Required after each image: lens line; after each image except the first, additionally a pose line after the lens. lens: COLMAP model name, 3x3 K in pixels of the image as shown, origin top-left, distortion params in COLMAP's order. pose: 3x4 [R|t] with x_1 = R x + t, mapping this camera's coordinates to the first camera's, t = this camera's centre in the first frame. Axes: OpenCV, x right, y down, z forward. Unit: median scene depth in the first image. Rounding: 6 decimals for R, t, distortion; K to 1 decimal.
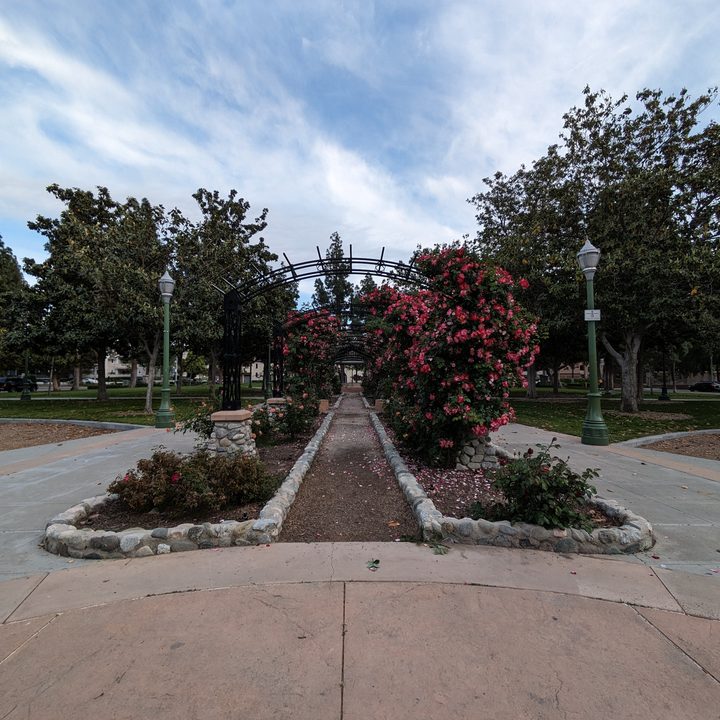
lens RADIAL K [[364.5, 0, 360.0], [0, 364.5, 360.0], [0, 0, 1]] dist [-0.000180, -0.000229]
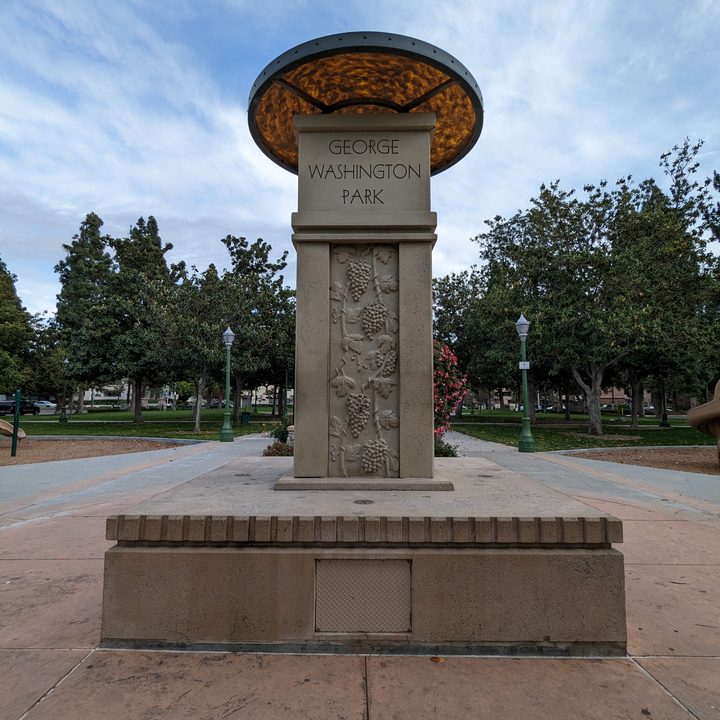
lens RADIAL K [[434.6, 0, 357.6], [0, 434.6, 362.9], [0, 0, 1]] dist [-0.000052, -0.001758]
pose [[0.999407, 0.001828, -0.034378, 0.005058], [-0.003154, 0.999251, -0.038558, -0.023138], [0.034282, 0.038643, 0.998665, -0.302453]]
